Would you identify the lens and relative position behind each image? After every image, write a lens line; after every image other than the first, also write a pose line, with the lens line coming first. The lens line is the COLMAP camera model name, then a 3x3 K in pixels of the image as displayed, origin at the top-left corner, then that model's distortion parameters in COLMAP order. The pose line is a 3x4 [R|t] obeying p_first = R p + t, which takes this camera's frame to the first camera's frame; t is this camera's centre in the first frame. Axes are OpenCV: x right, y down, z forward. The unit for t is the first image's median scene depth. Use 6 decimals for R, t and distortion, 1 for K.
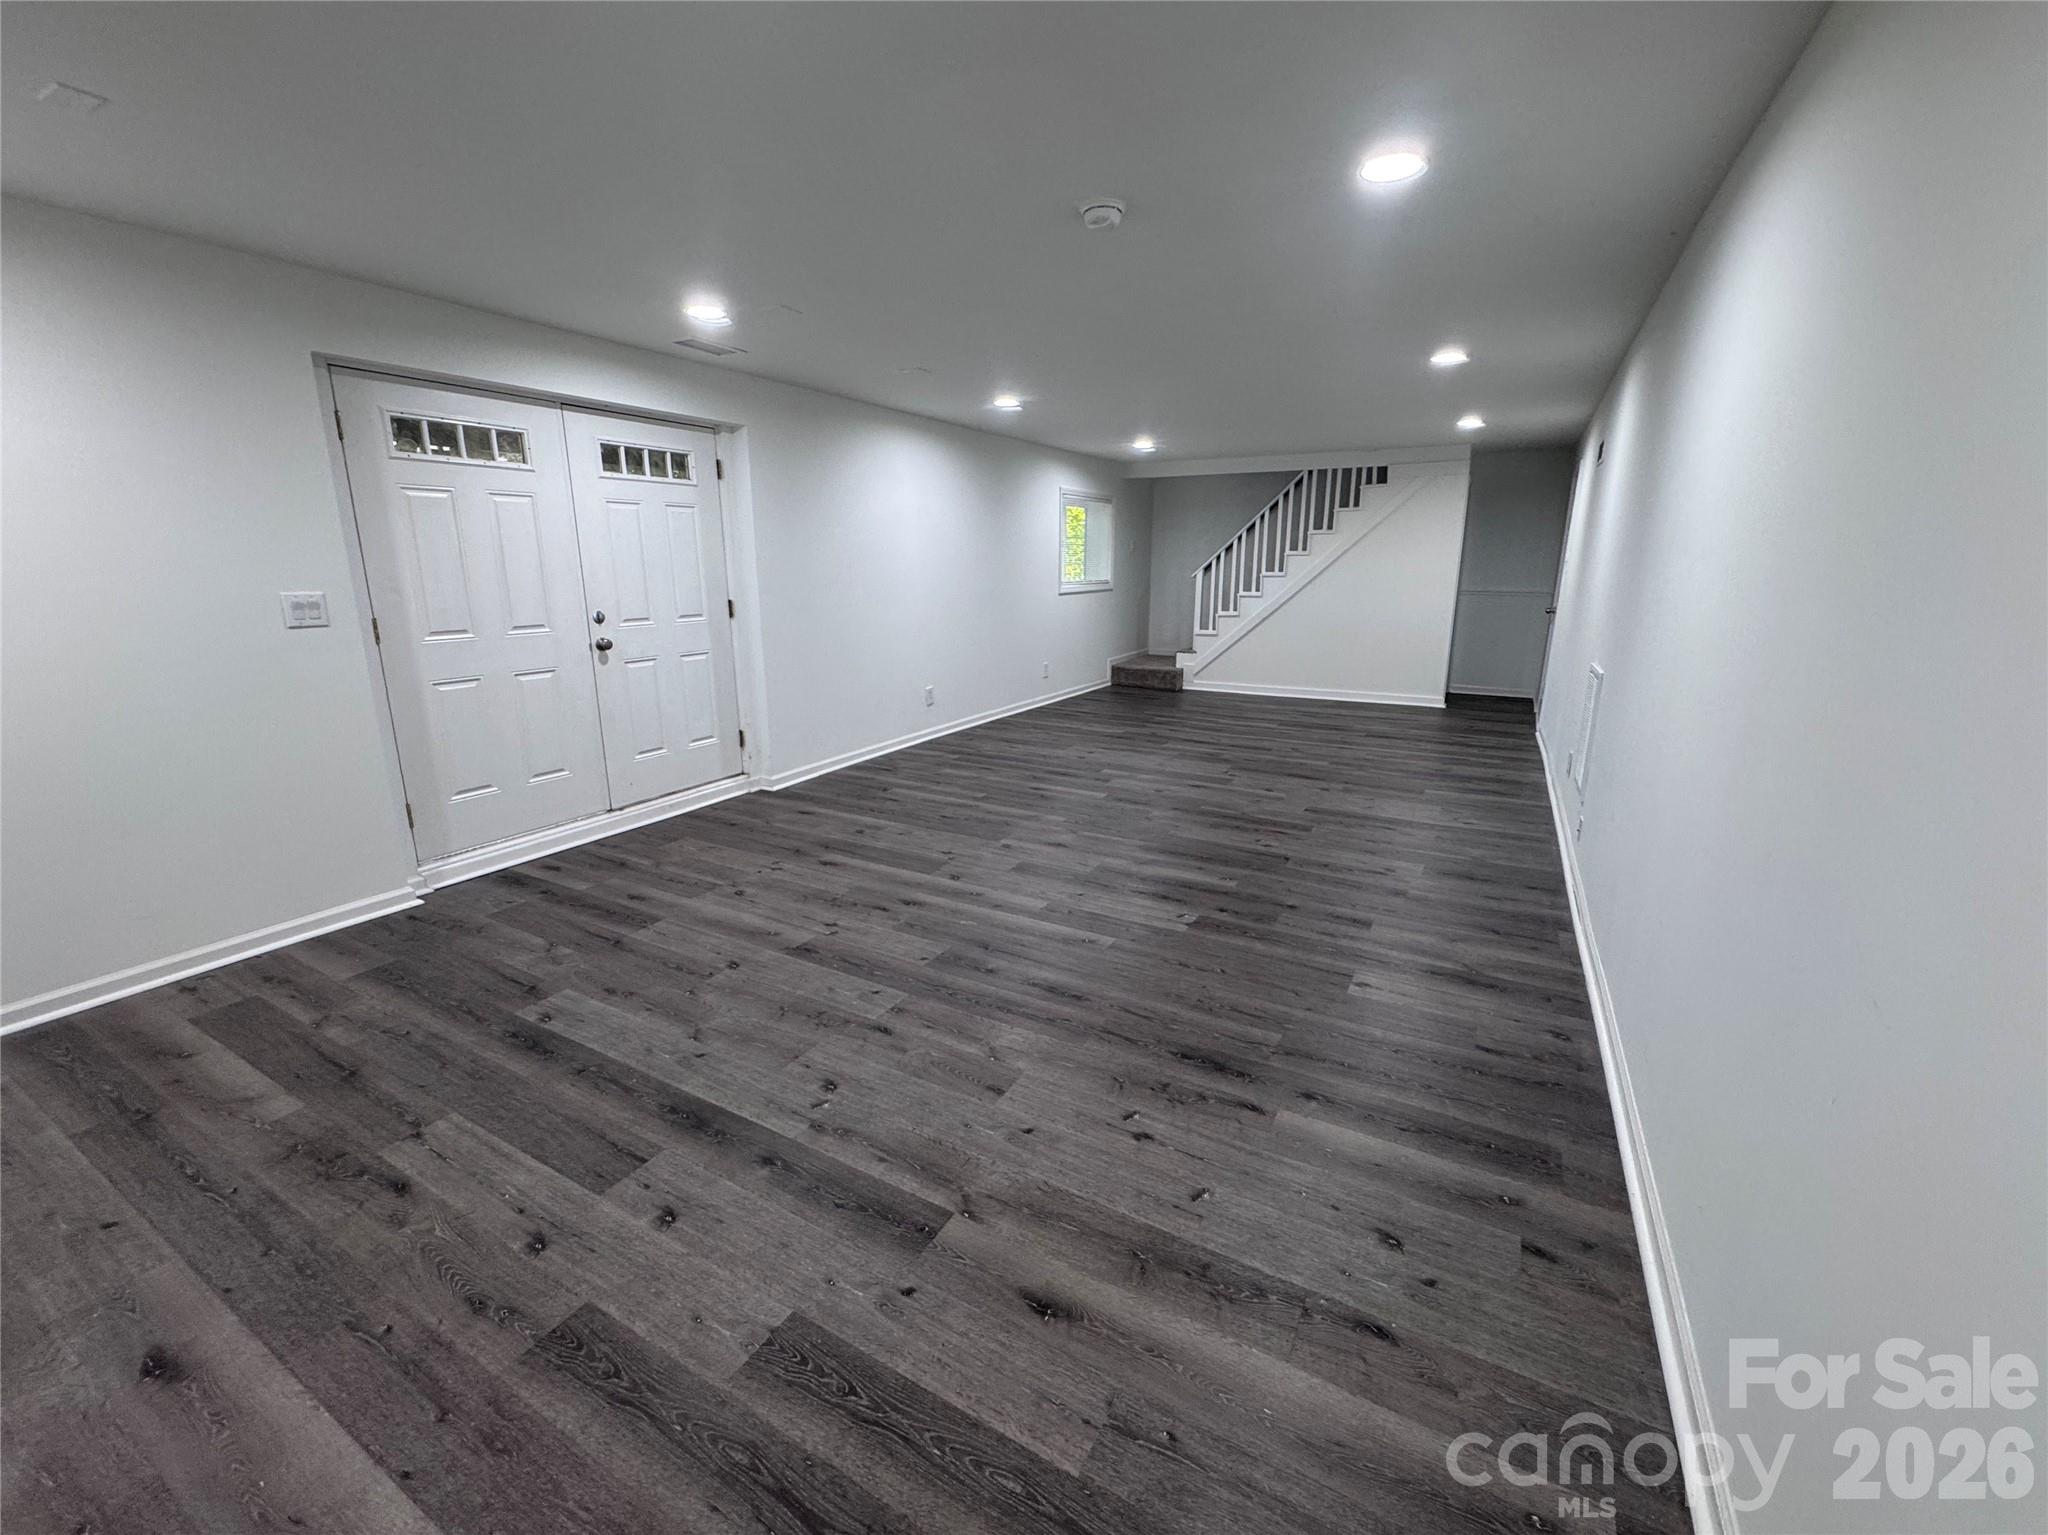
lens RADIAL K [[831.9, 0, 1029.6], [0, 831.9, 761.0], [0, 0, 1]] dist [-0.005893, 0.000835]
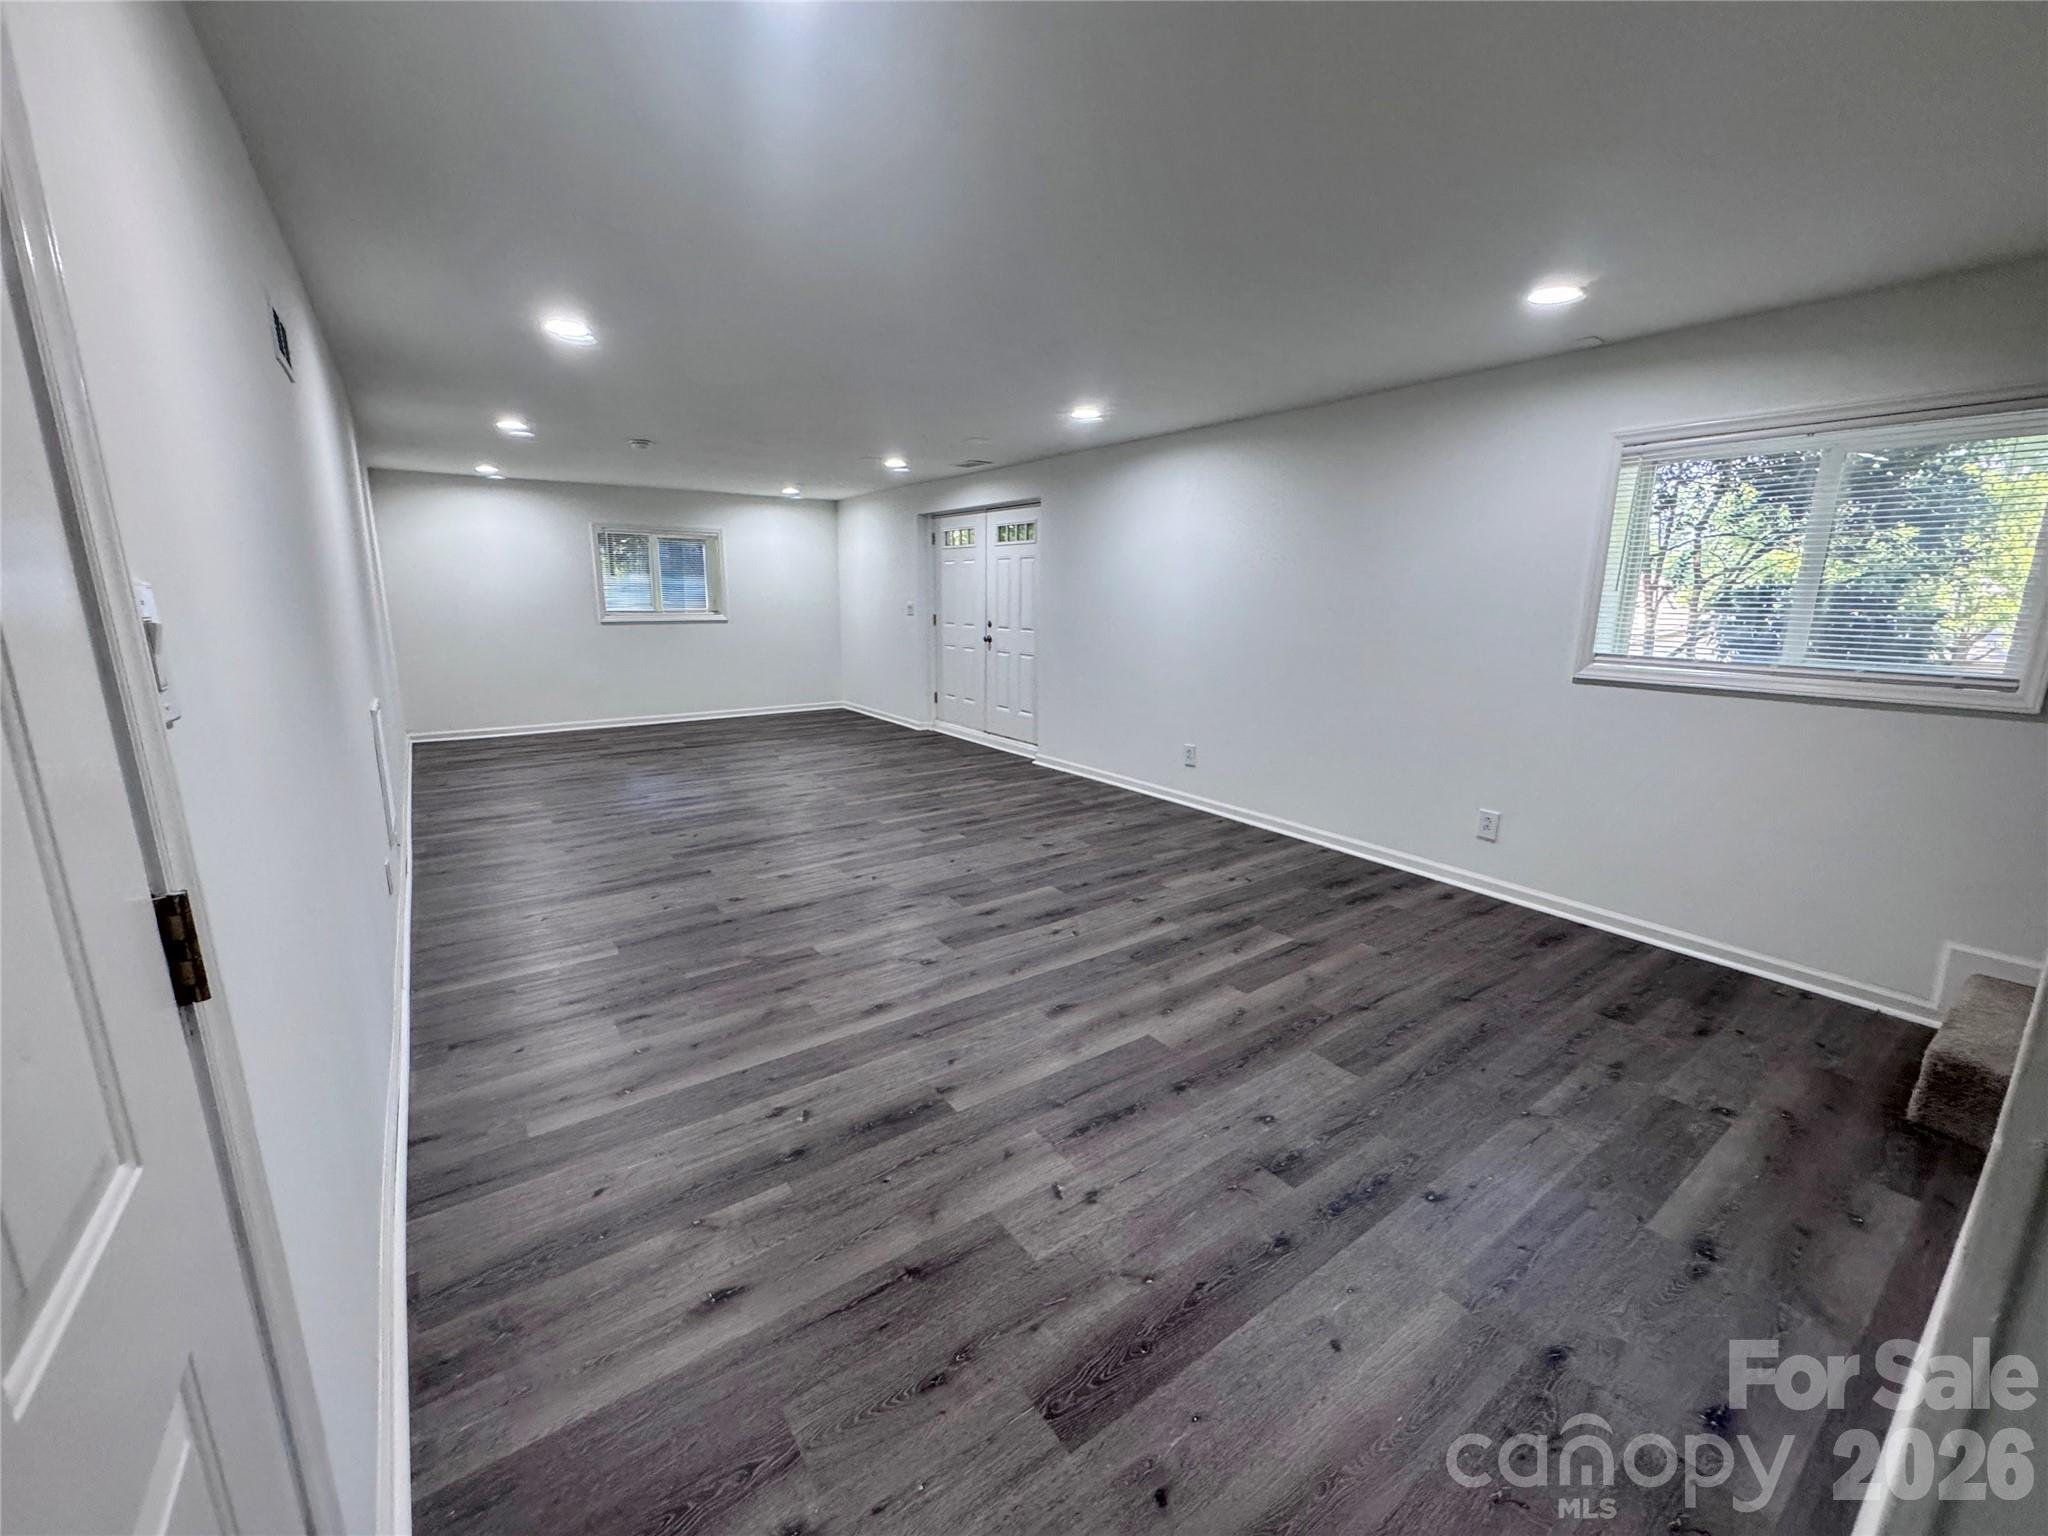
lens RADIAL K [[831.9, 0, 1033.3], [0, 831.9, 775.0], [0, 0, 1]] dist [-0.005893, 0.000835]
pose [[-0.425735, 0.192354, -0.884166, 1.023893], [-0.224755, 0.924039, 0.309251, -0.418868], [0.876490, 0.330380, -0.350163, 1.702471]]
